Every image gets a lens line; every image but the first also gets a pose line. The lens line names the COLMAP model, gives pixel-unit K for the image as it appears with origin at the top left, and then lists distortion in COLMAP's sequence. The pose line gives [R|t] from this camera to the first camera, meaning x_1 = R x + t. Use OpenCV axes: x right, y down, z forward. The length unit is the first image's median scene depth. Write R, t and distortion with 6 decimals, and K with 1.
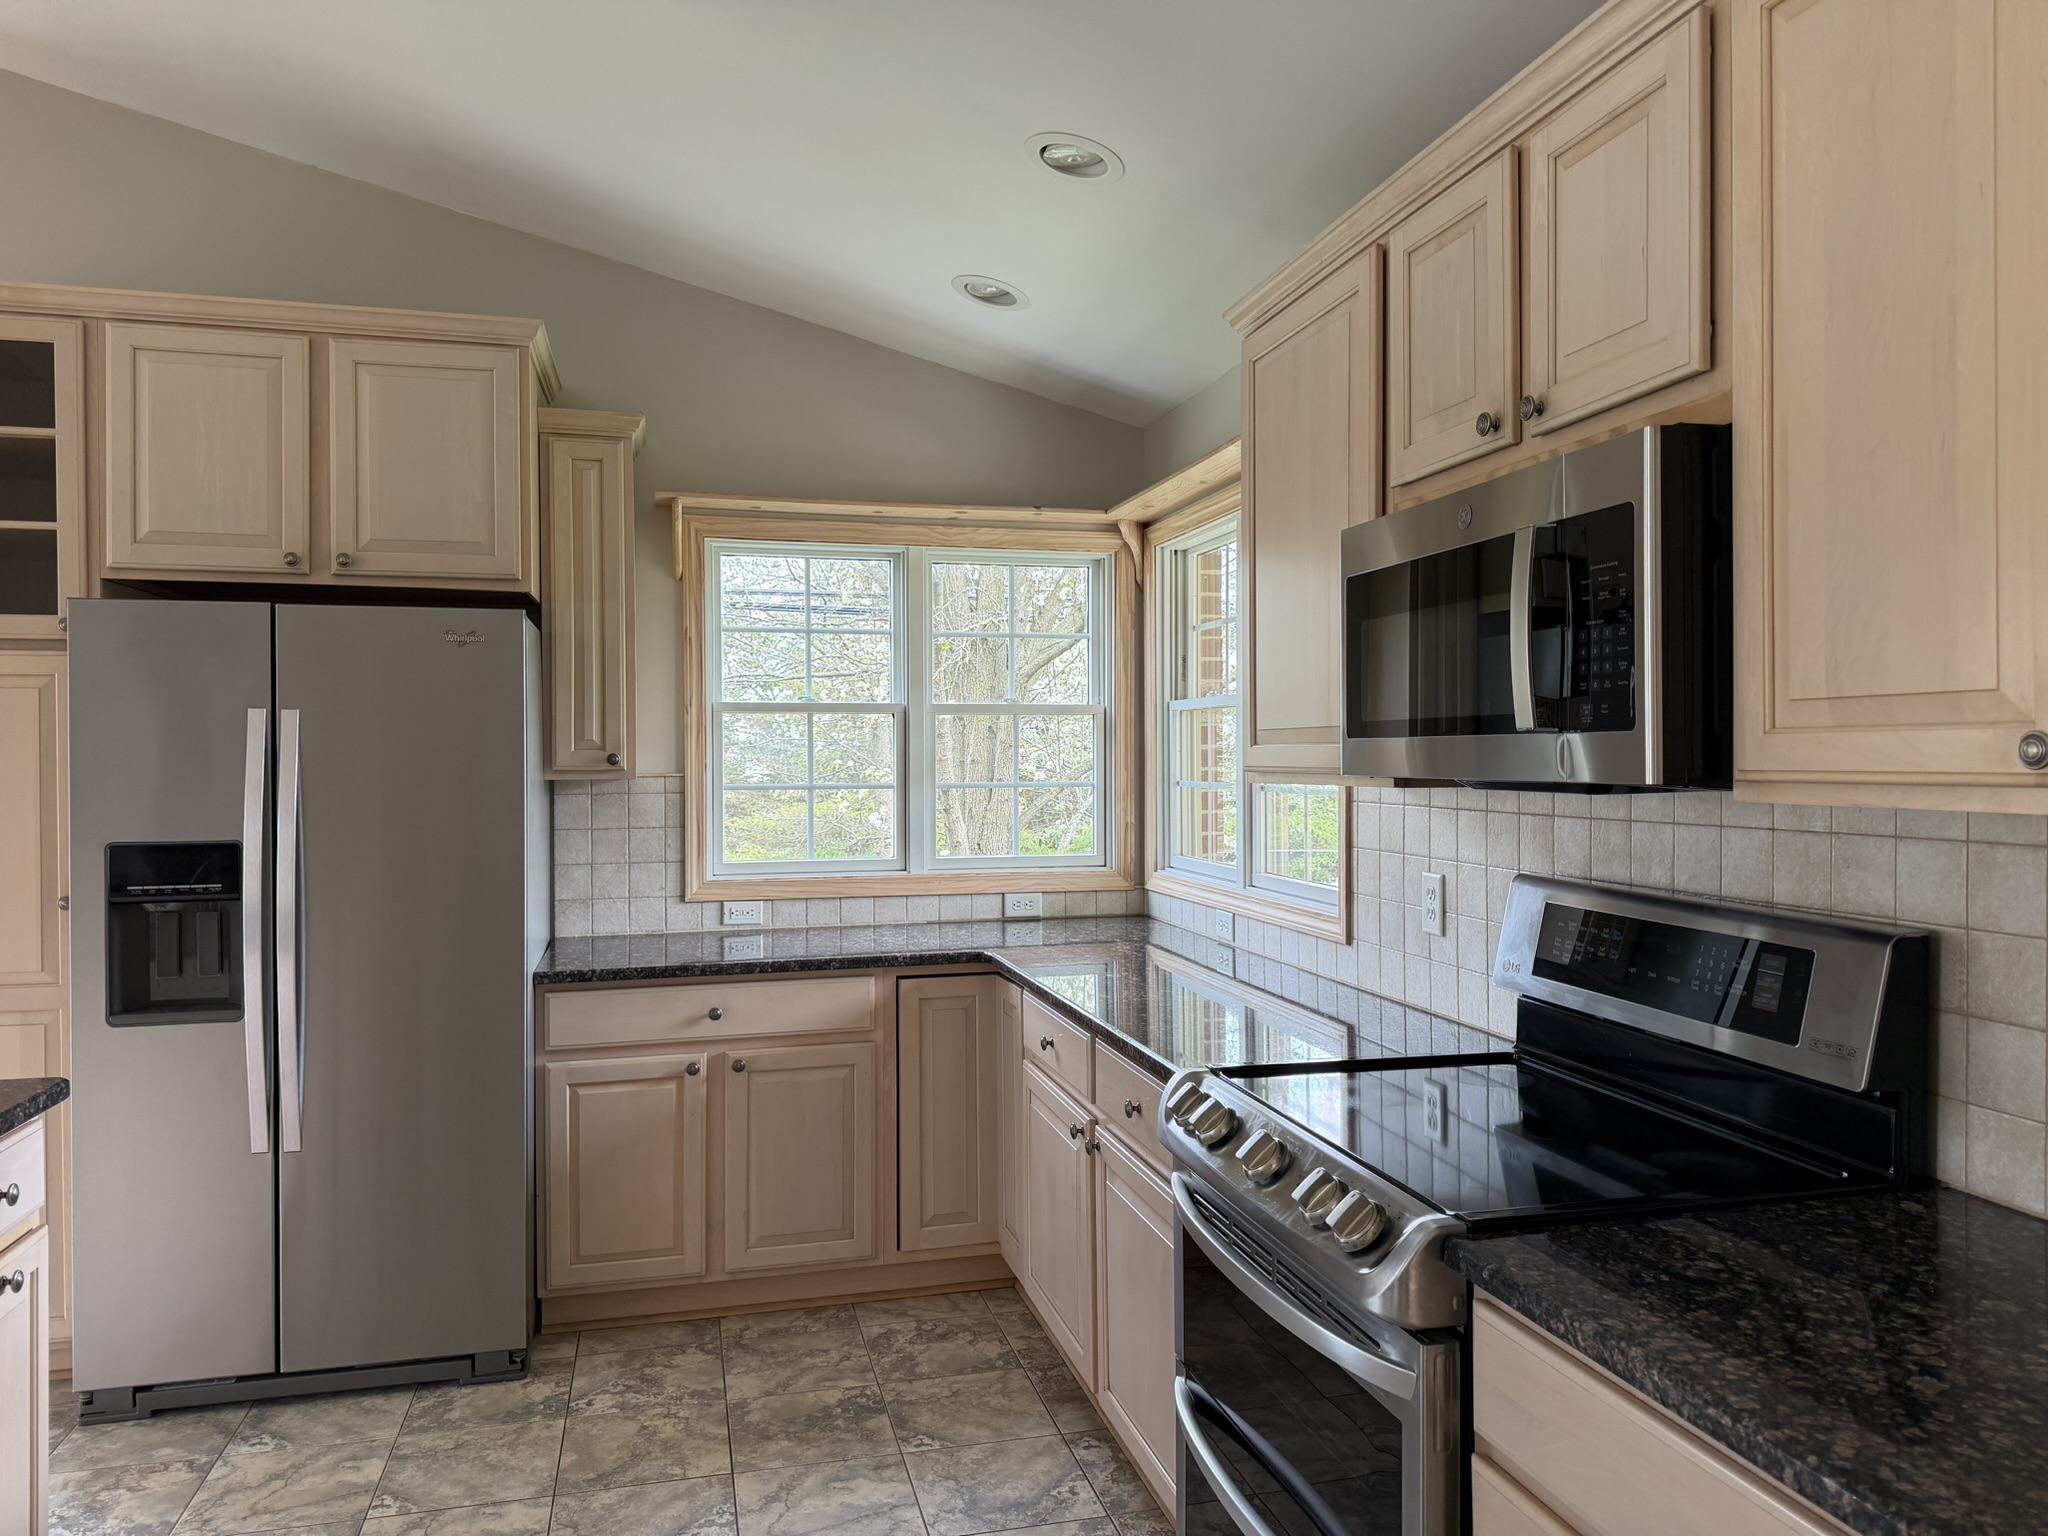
lens RADIAL K [[1436.4, 0, 1024.6], [0, 1436.4, 766.4], [0, 0, 1]] dist [0.076590, -0.096926]
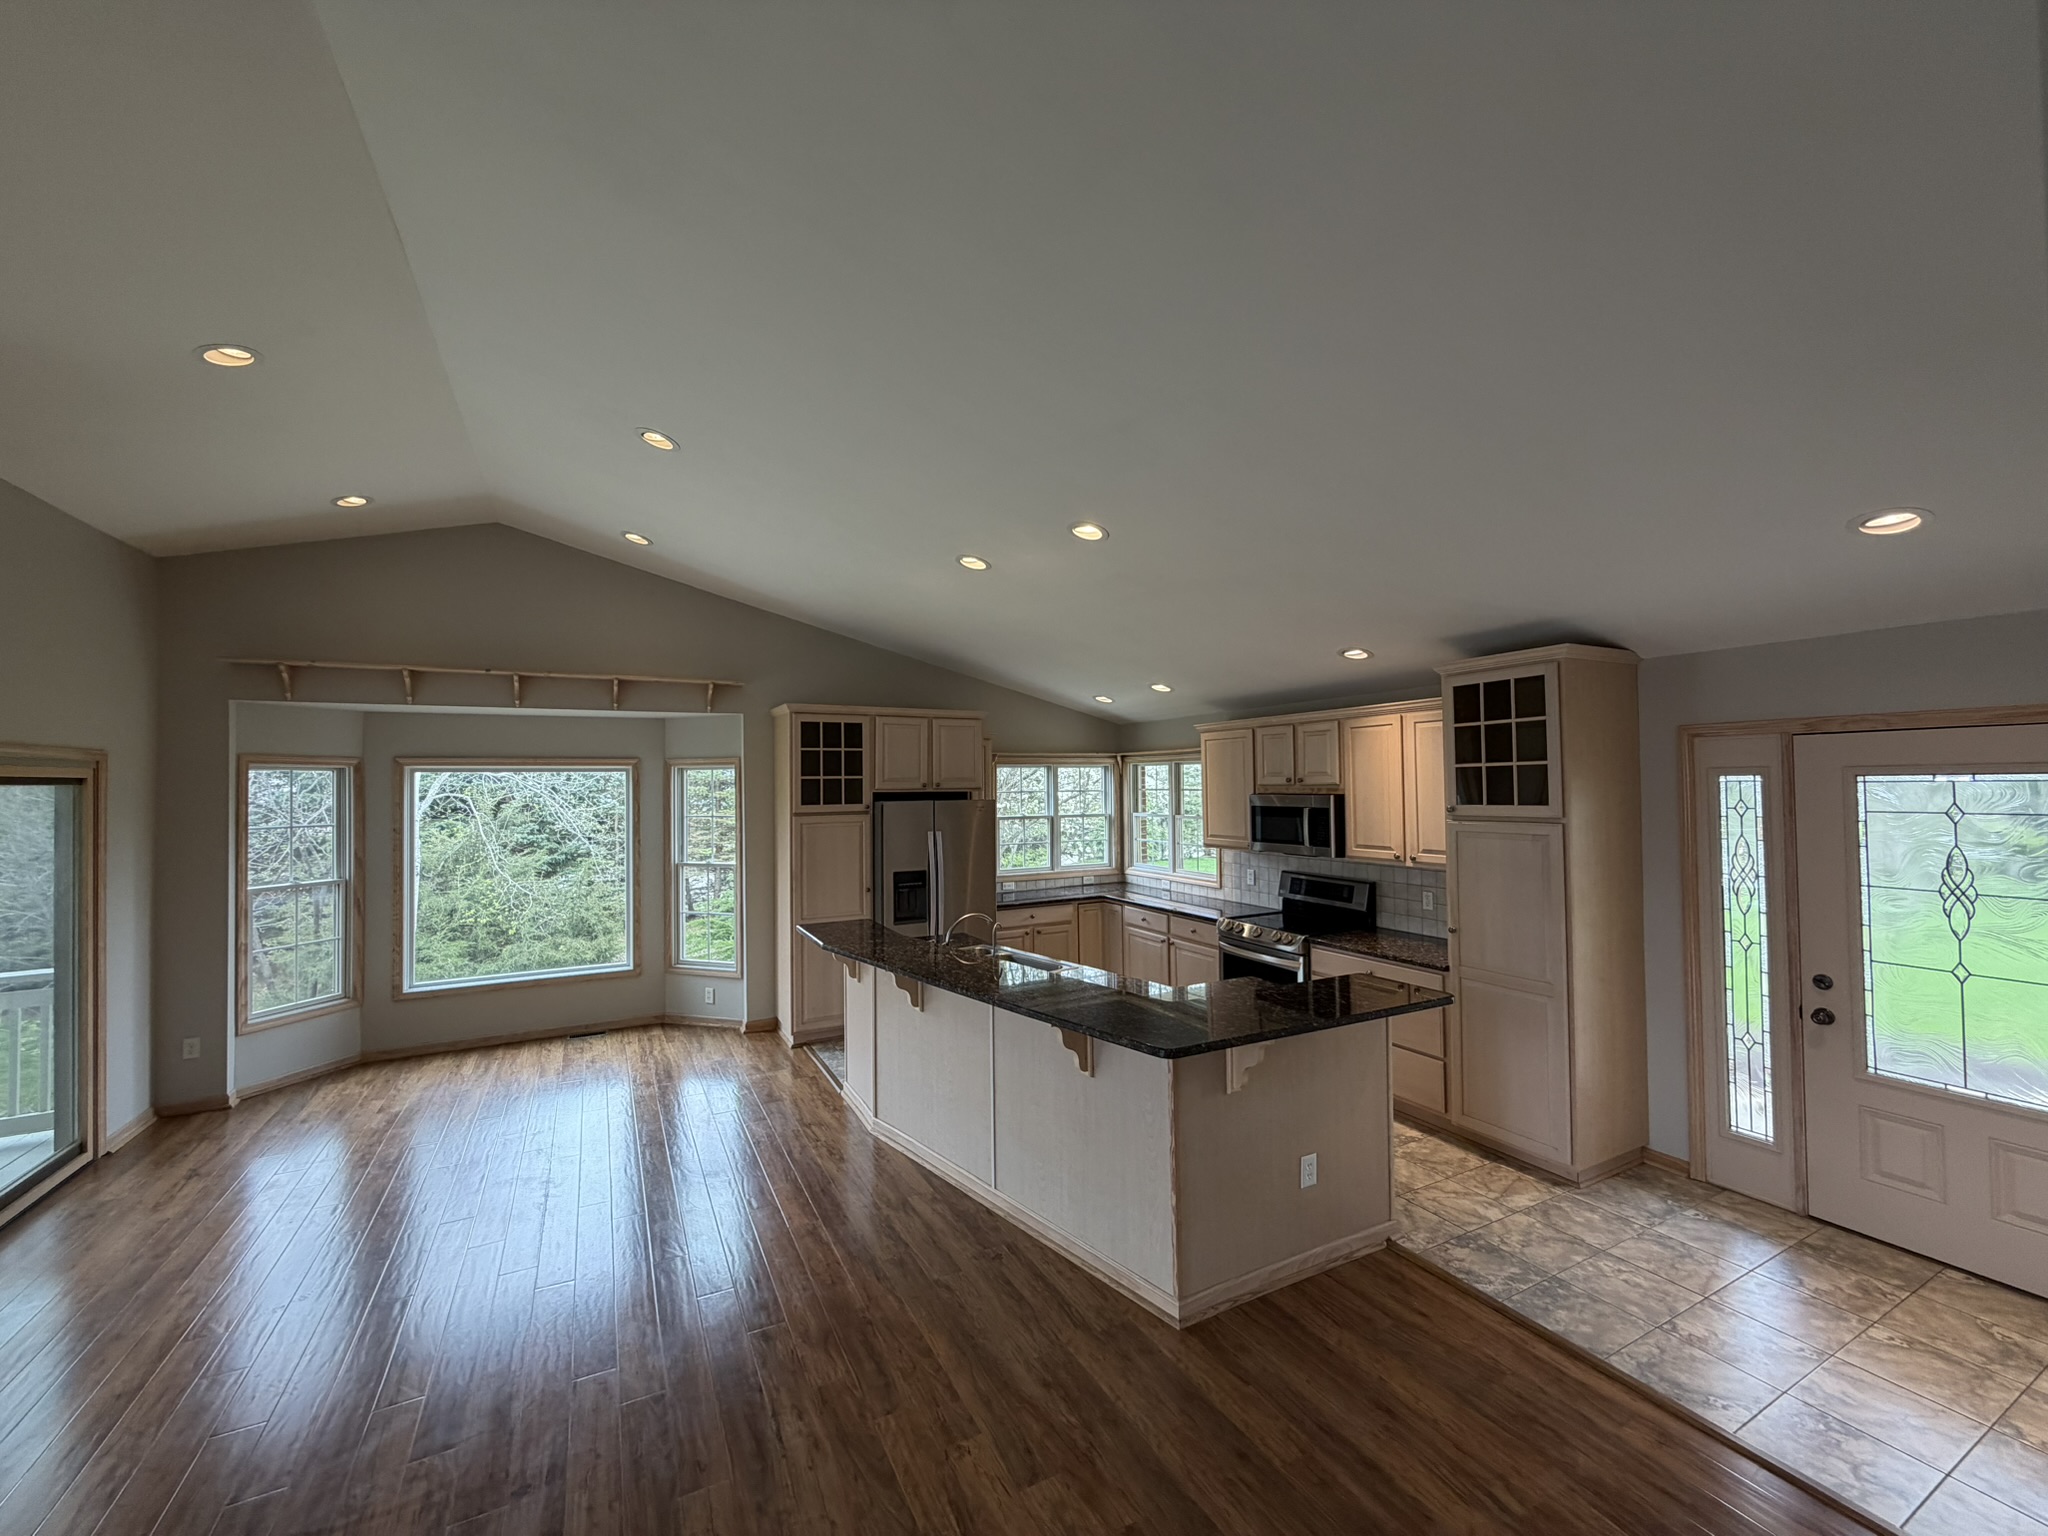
lens RADIAL K [[815.1, 0, 1021.2], [0, 815.1, 769.4], [0, 0, 1]] dist [0.000045, 0.000086]
pose [[0.971930, -0.003178, 0.235251, -0.749442], [0.009874, 0.999579, -0.027292, -0.128167], [-0.235065, 0.028848, 0.971551, -0.909197]]
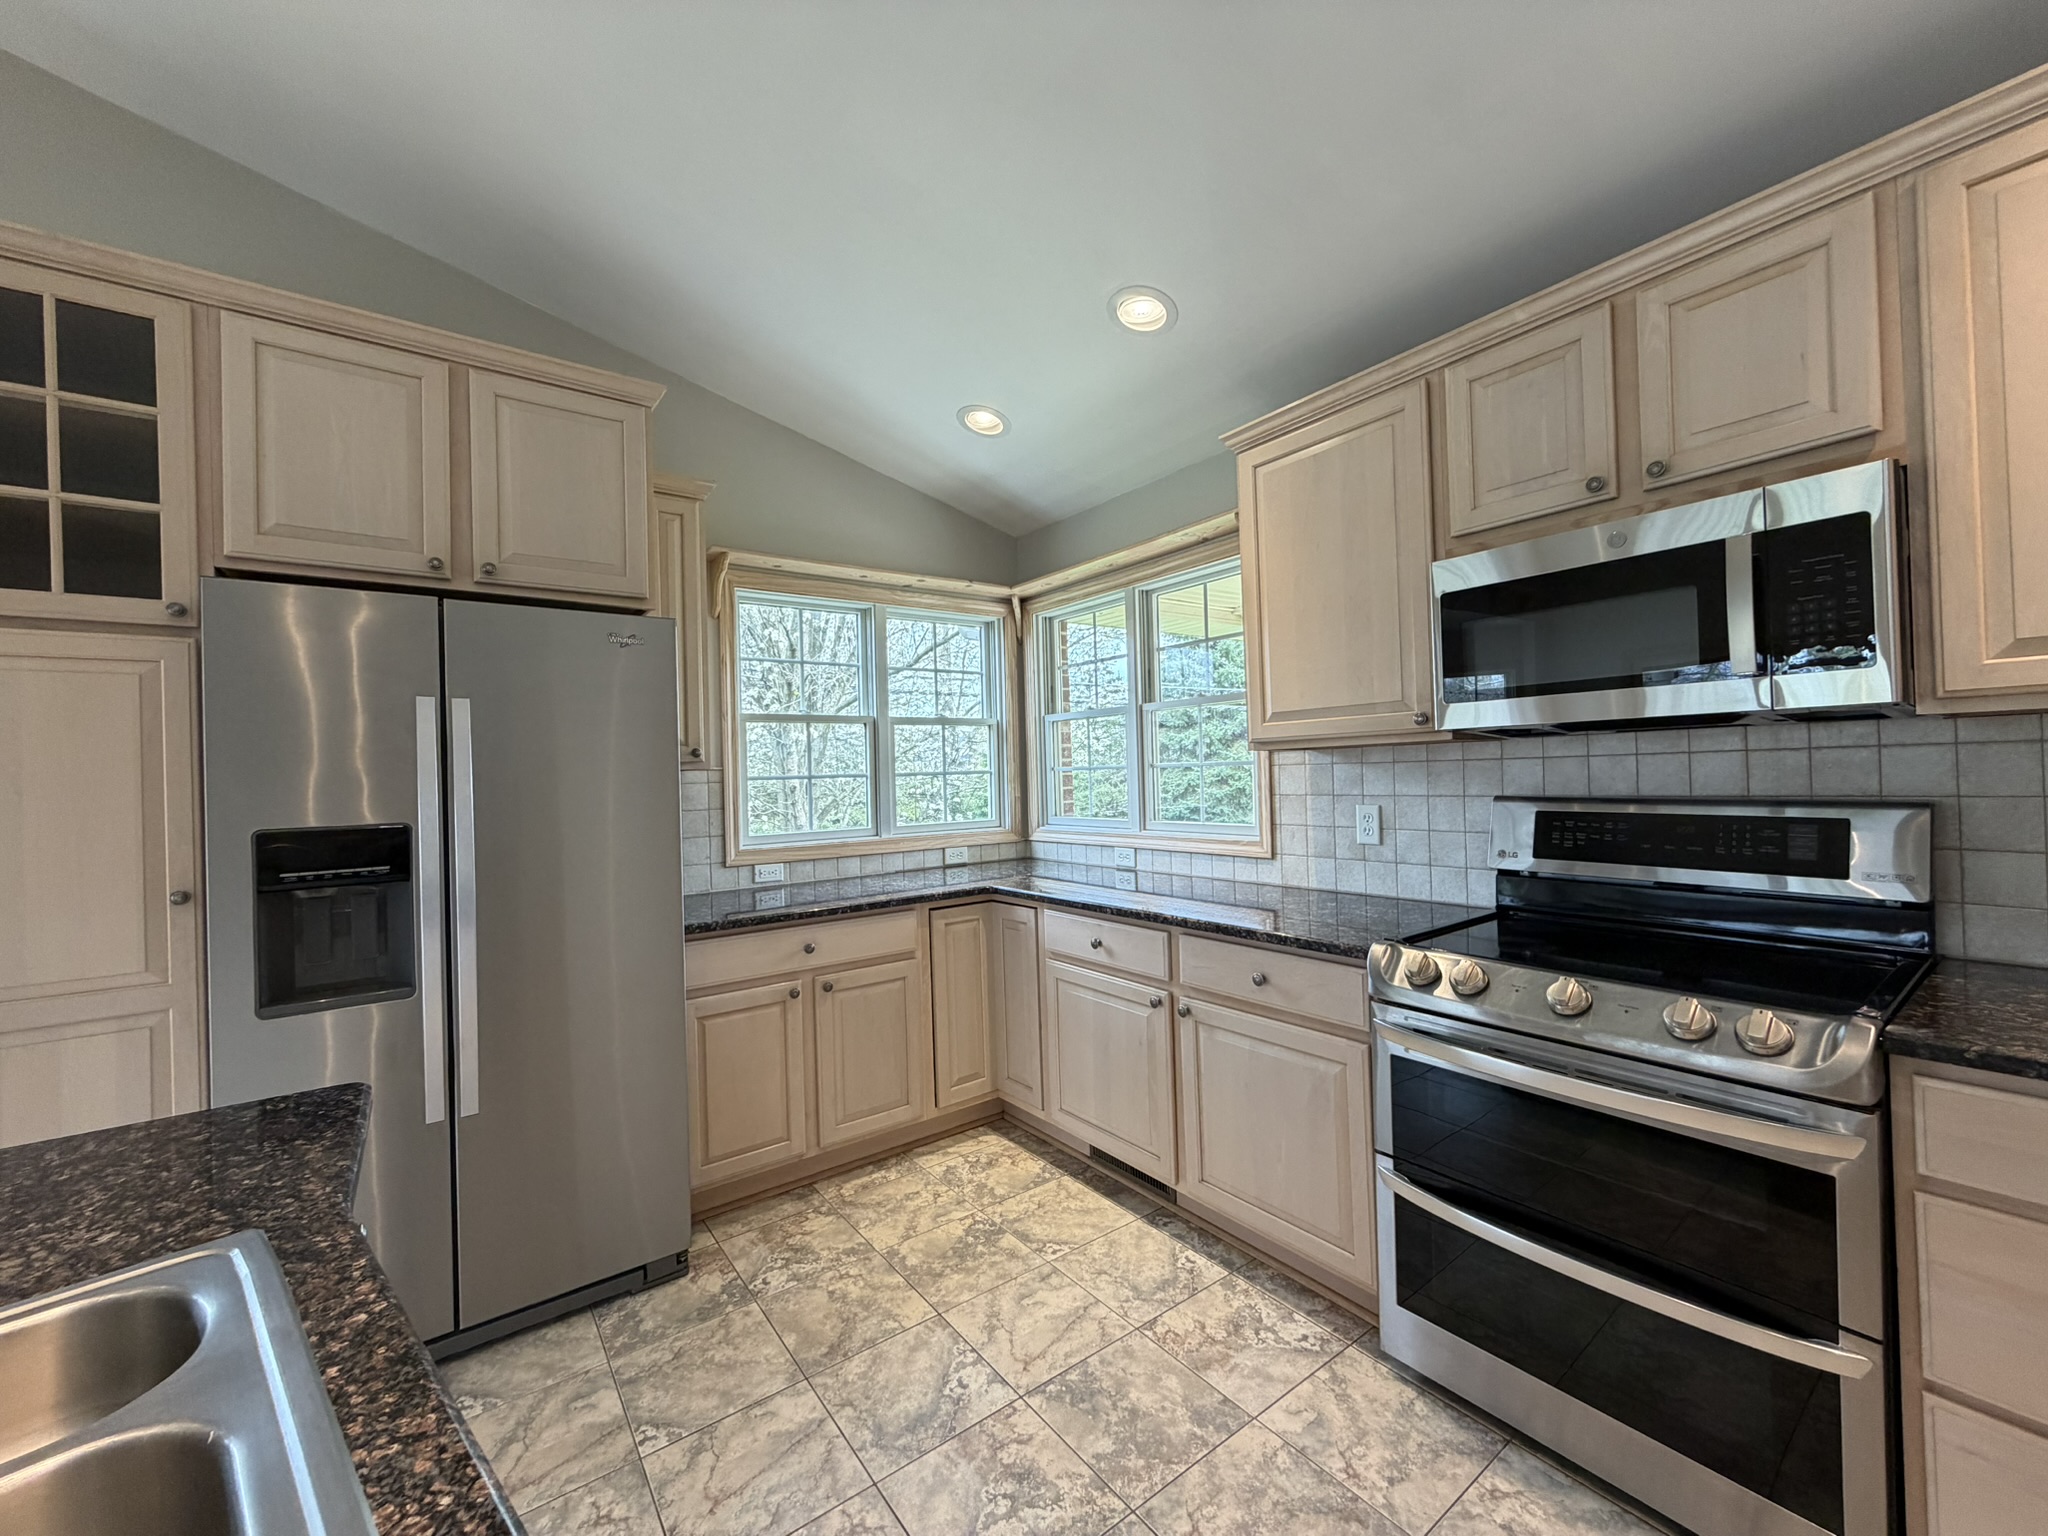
lens RADIAL K [[815.1, 0, 1021.1], [0, 815.1, 768.2], [0, 0, 1]] dist [0.000045, 0.000086]
pose [[0.923747, -0.020293, 0.382466, -0.345771], [0.029341, 0.999410, -0.017838, 0.033662], [-0.381878, 0.027700, 0.923797, 0.285926]]
